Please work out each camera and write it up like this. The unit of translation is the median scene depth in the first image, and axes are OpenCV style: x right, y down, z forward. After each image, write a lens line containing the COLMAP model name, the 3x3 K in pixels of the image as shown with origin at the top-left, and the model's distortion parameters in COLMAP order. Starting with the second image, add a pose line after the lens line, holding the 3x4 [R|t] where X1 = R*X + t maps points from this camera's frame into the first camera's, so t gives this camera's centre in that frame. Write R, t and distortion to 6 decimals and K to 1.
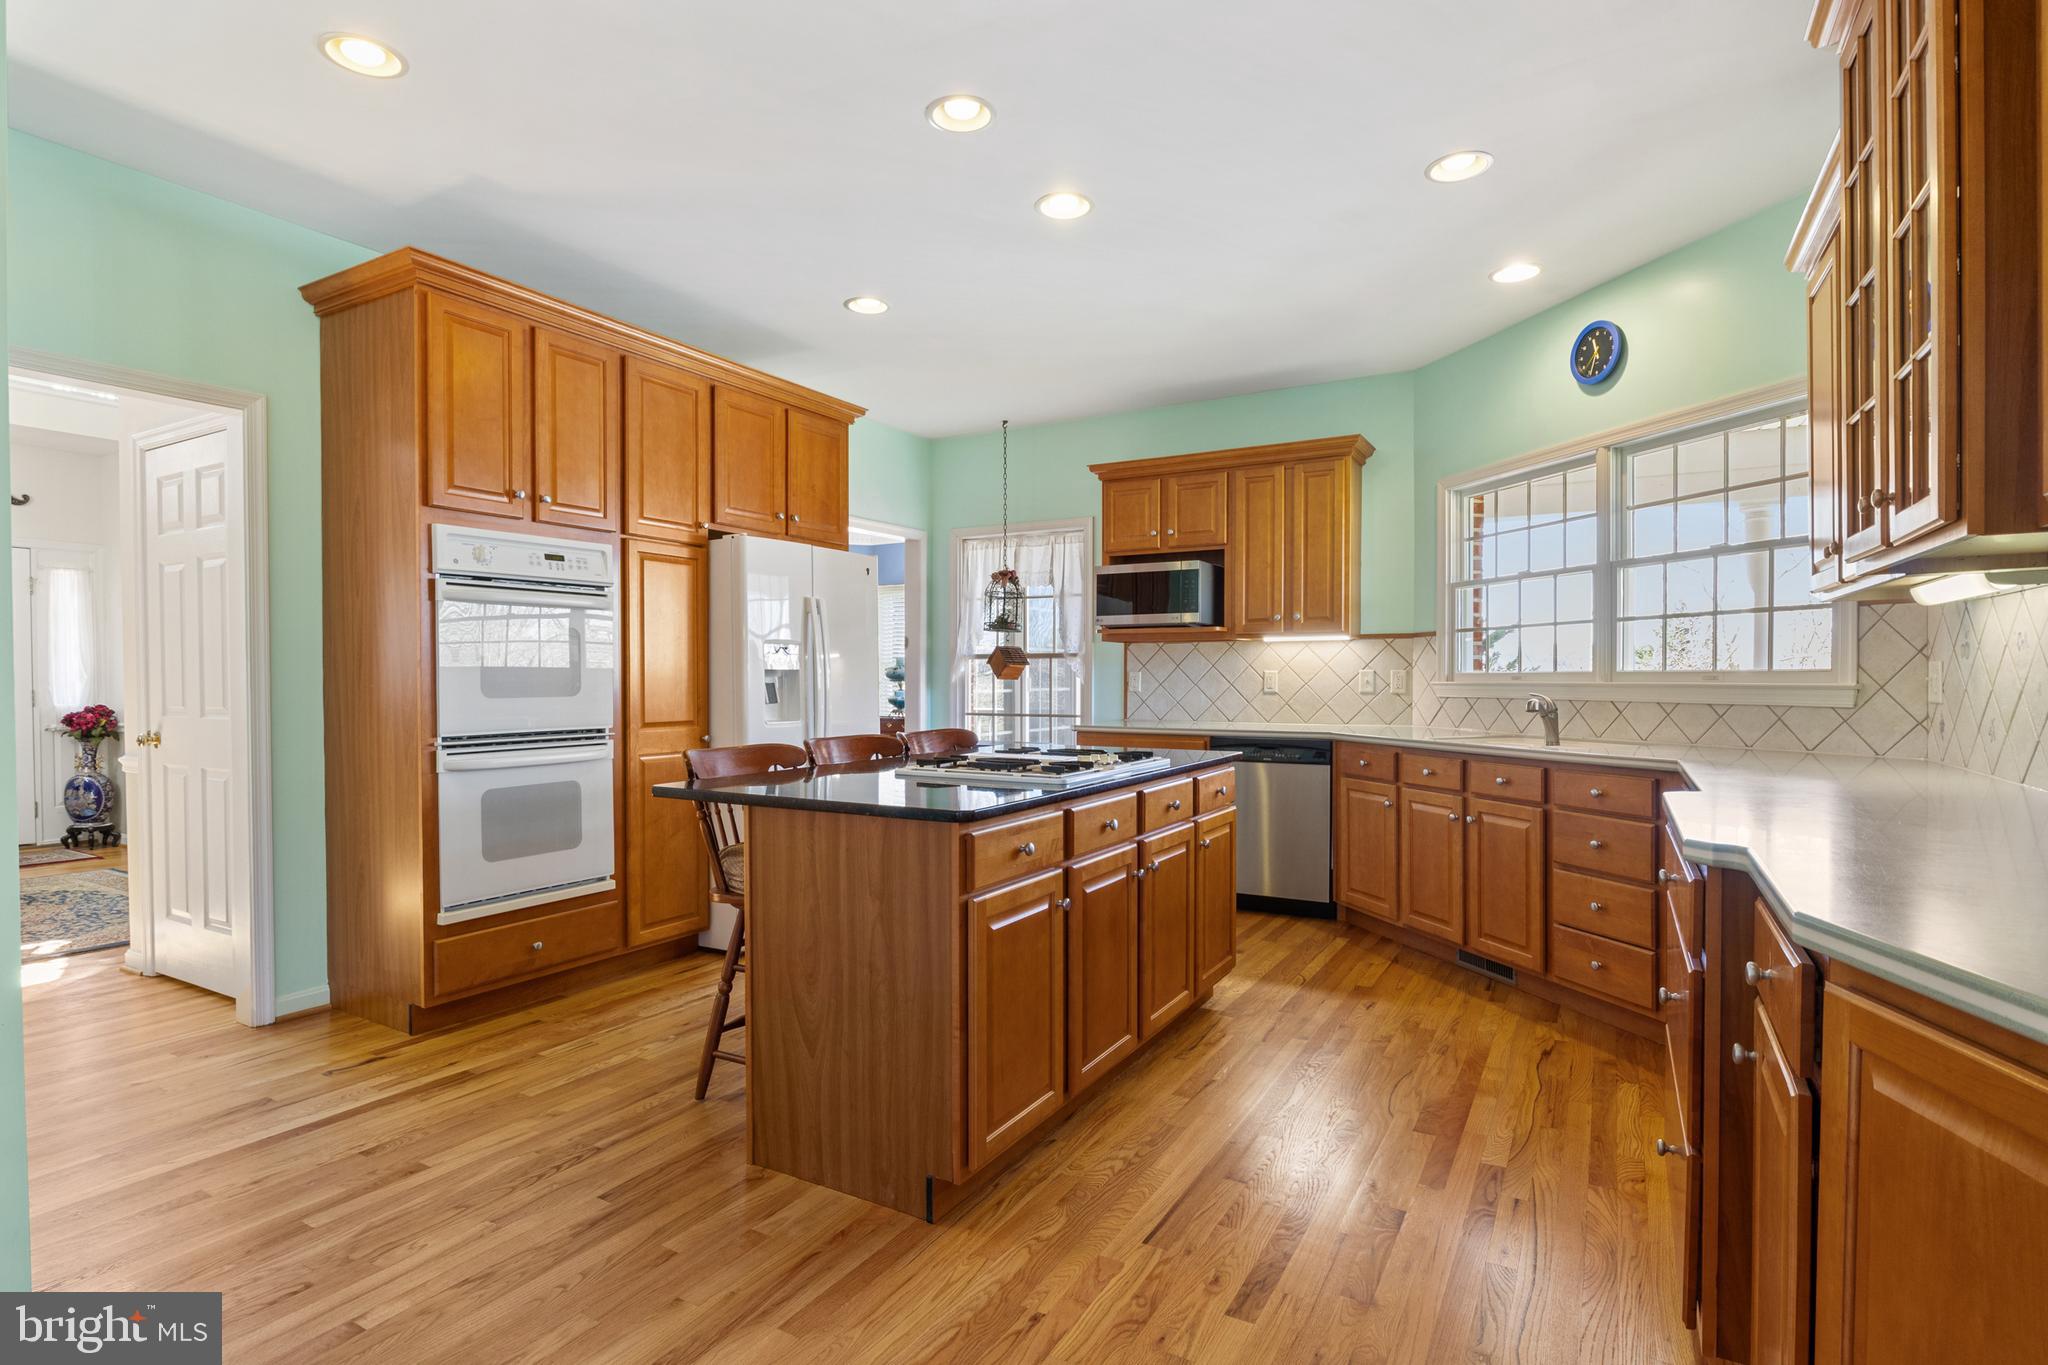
lens RADIAL K [[1029.3, 0, 1028.8], [0, 1029.3, 695.2], [0, 0, 1]] dist [-0.006243, -0.001448]
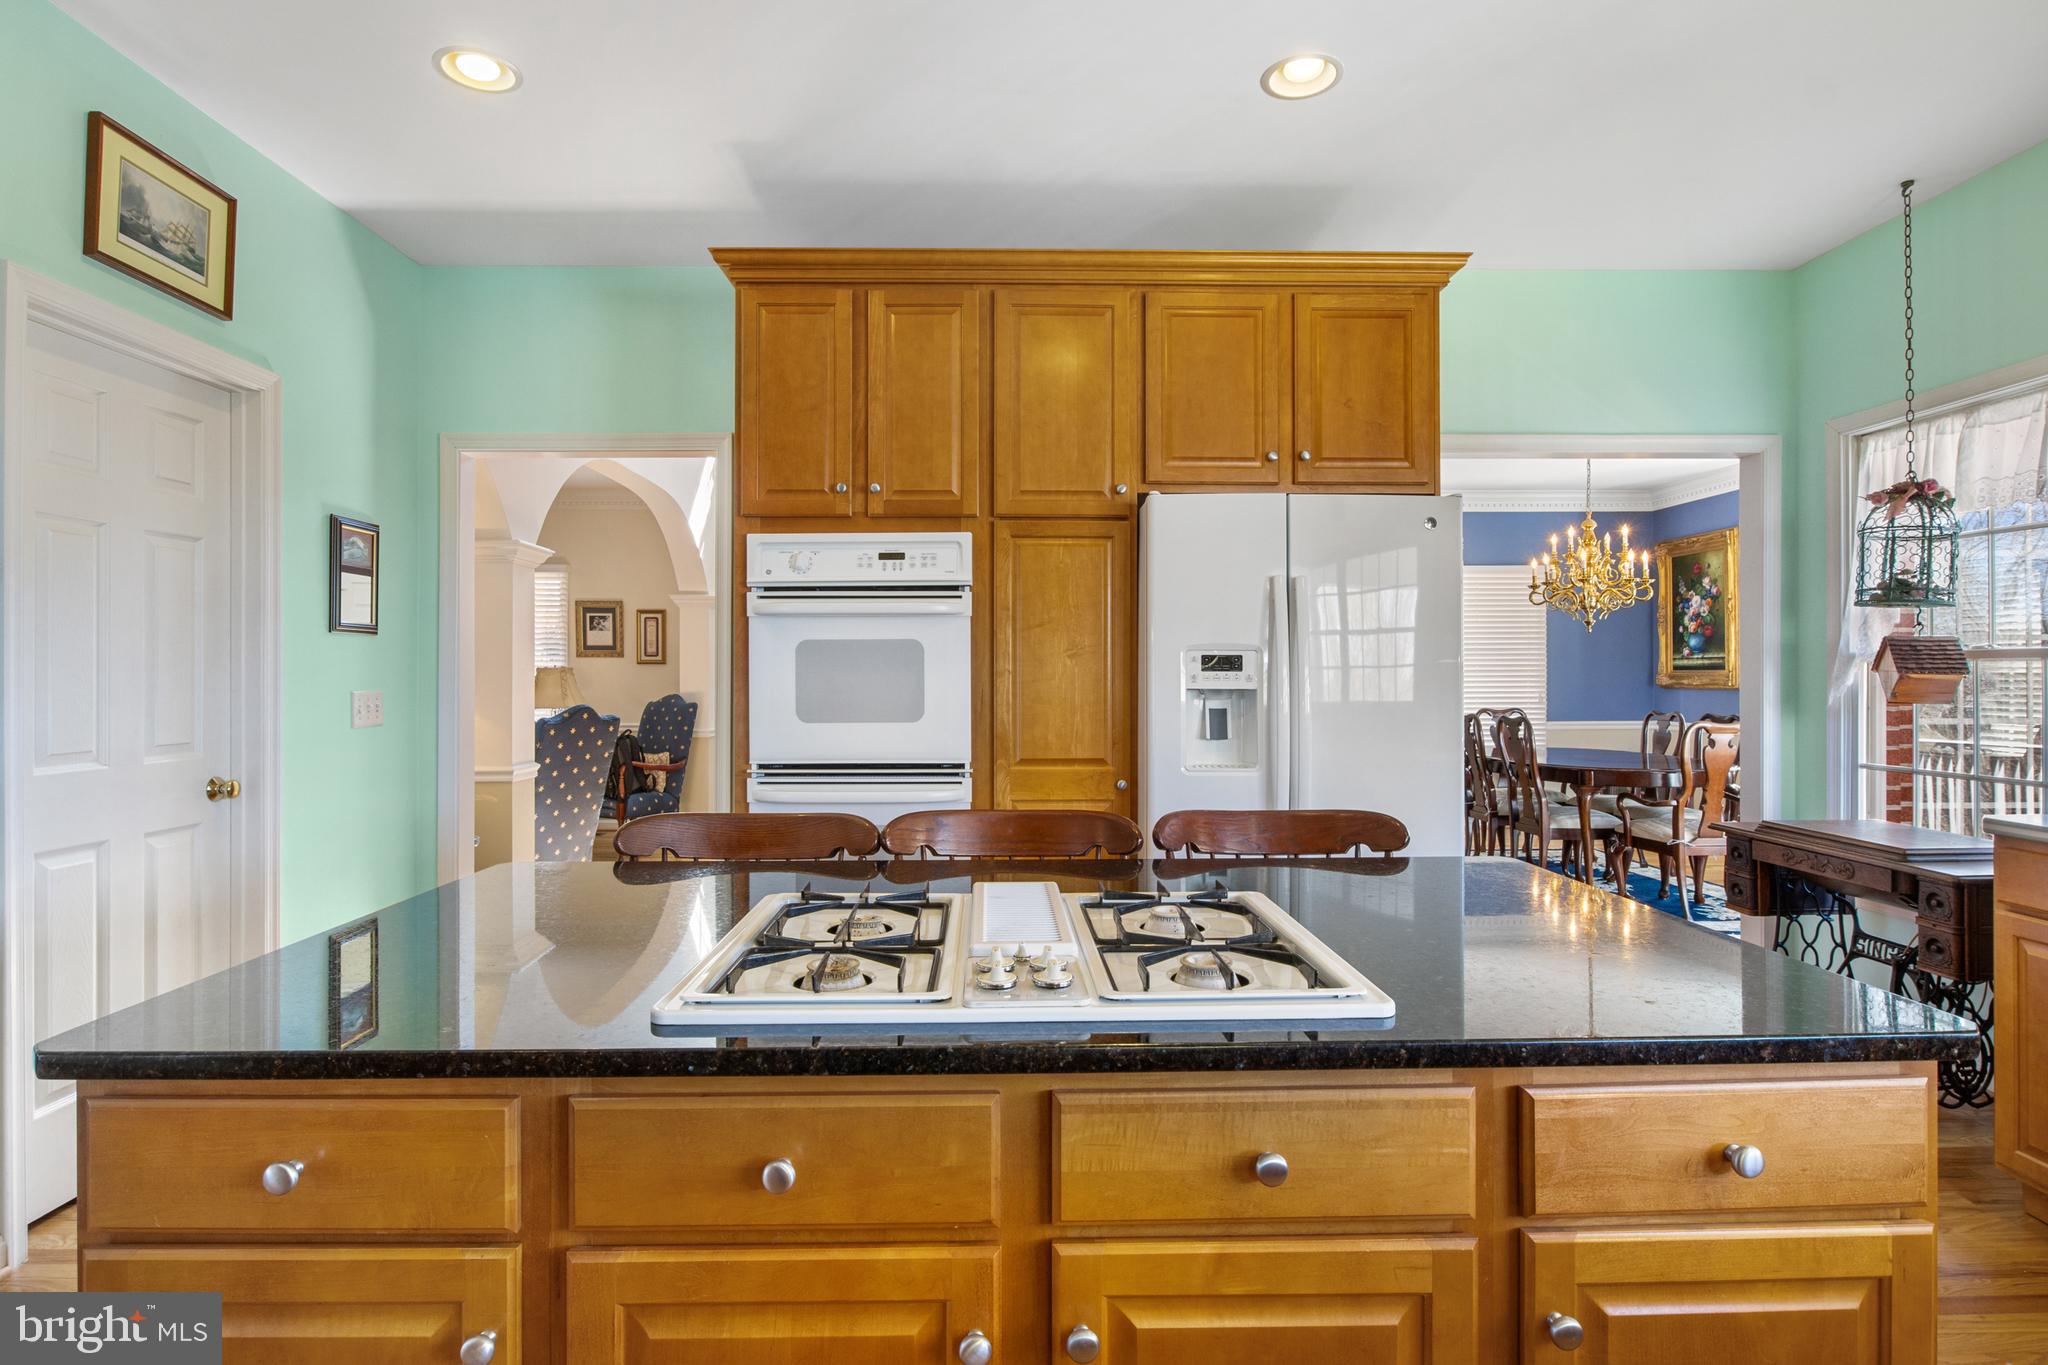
lens RADIAL K [[1029.3, 0, 1019.3], [0, 1029.3, 679.8], [0, 0, 1]] dist [-0.006243, -0.001448]
pose [[0.506357, 0.000229, -0.862324, 0.295582], [-0.015545, 0.999840, -0.008862, -0.025242], [0.862184, 0.017892, 0.506279, 0.619921]]
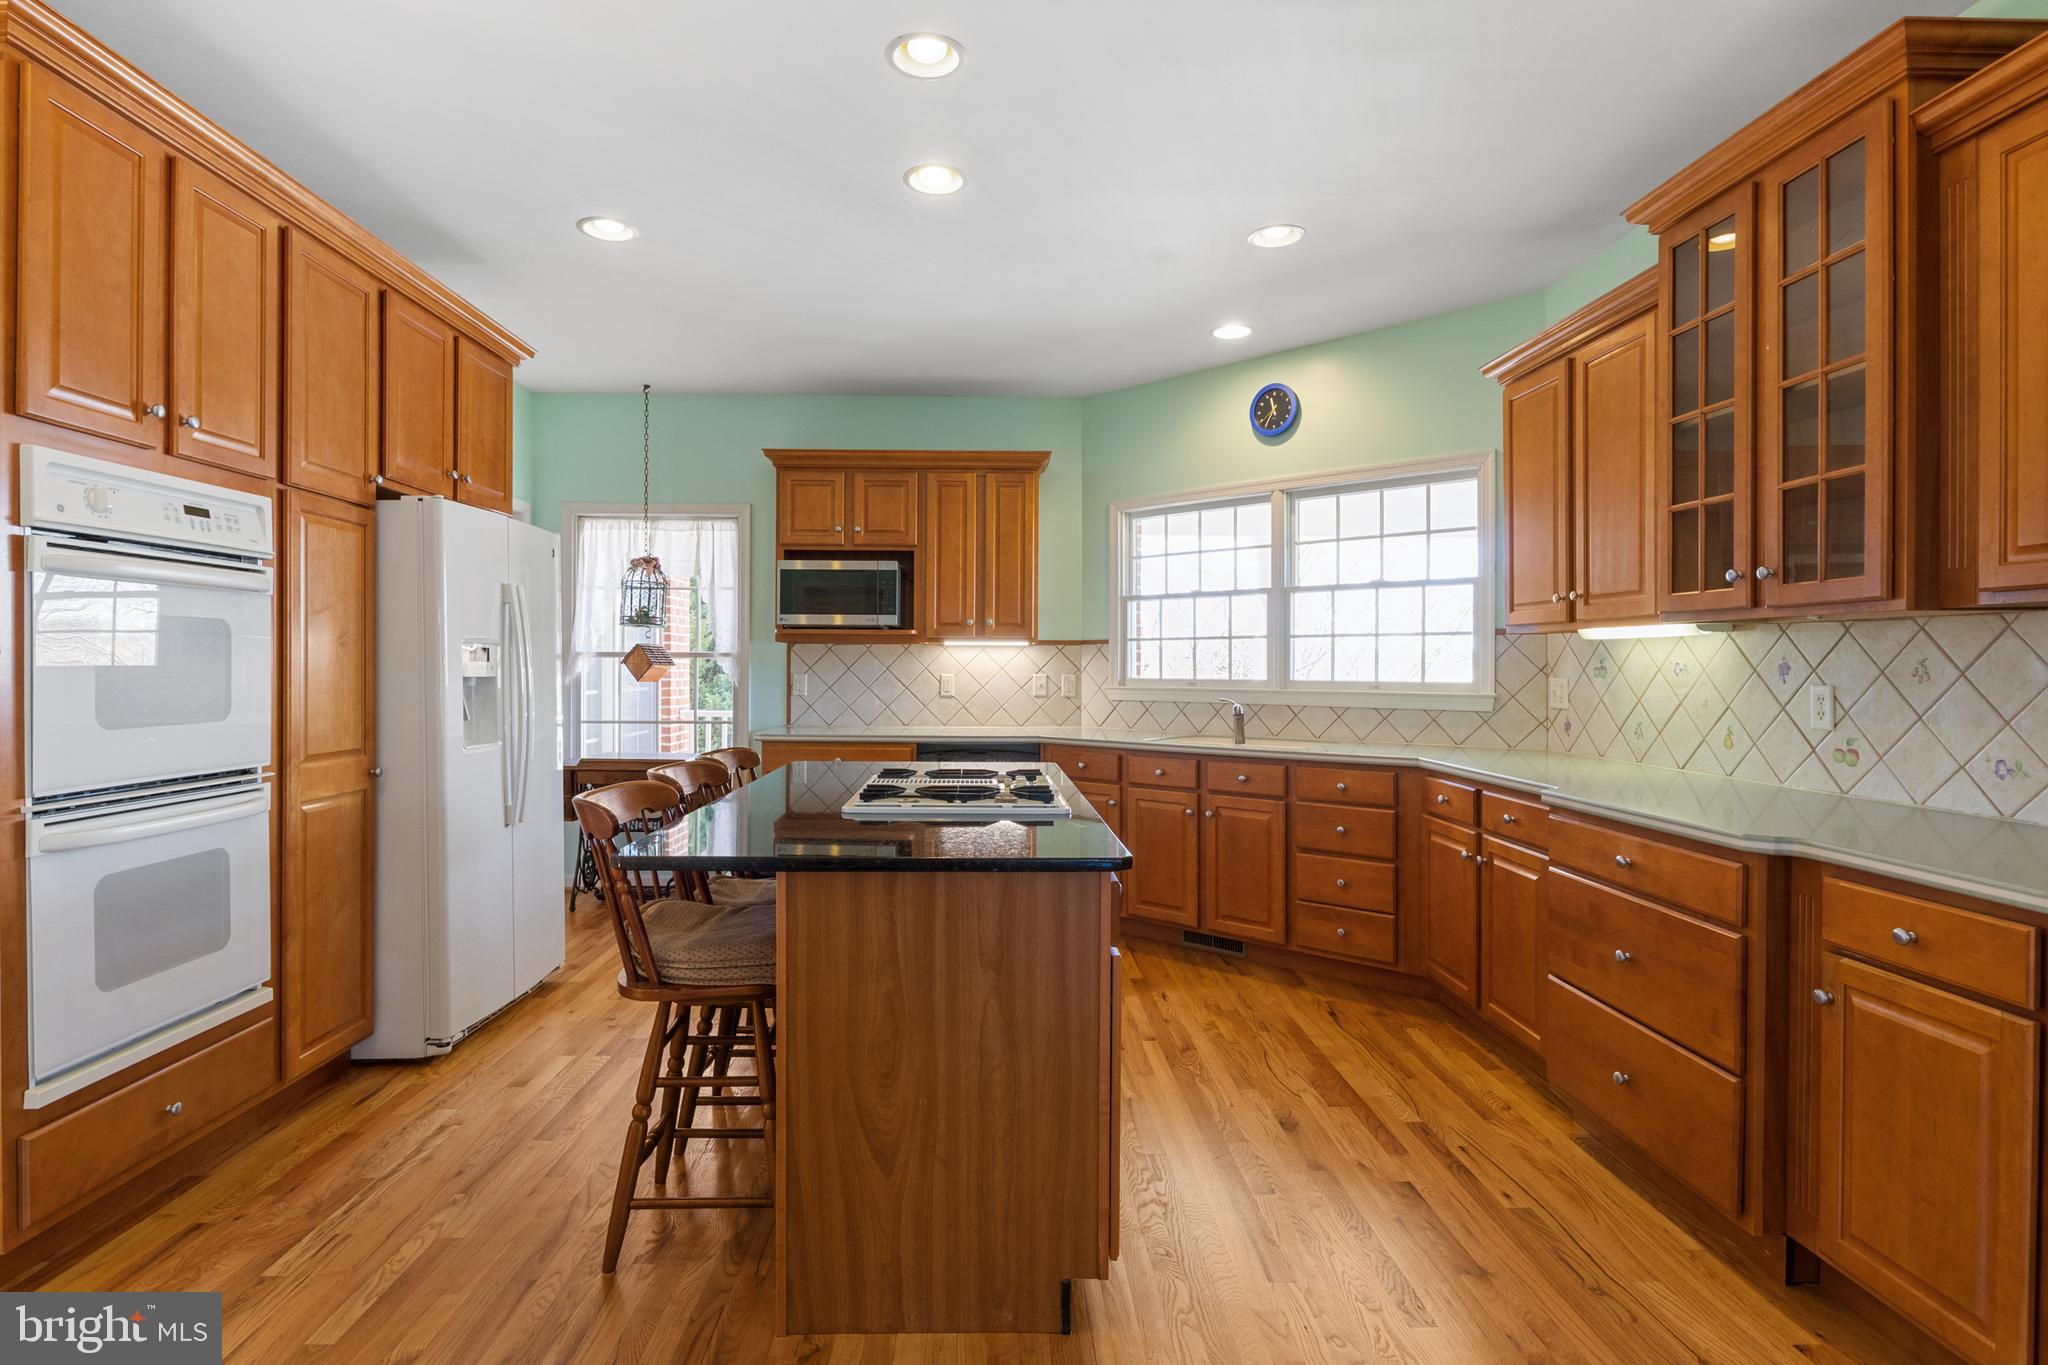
lens RADIAL K [[1029.3, 0, 1021.3], [0, 1029.3, 673.3], [0, 0, 1]] dist [-0.006243, -0.001448]
pose [[0.853326, 0.002996, 0.521369, -0.328644], [0.002630, 0.999946, -0.010051, -0.020849], [-0.521371, 0.009948, 0.853272, 0.153920]]
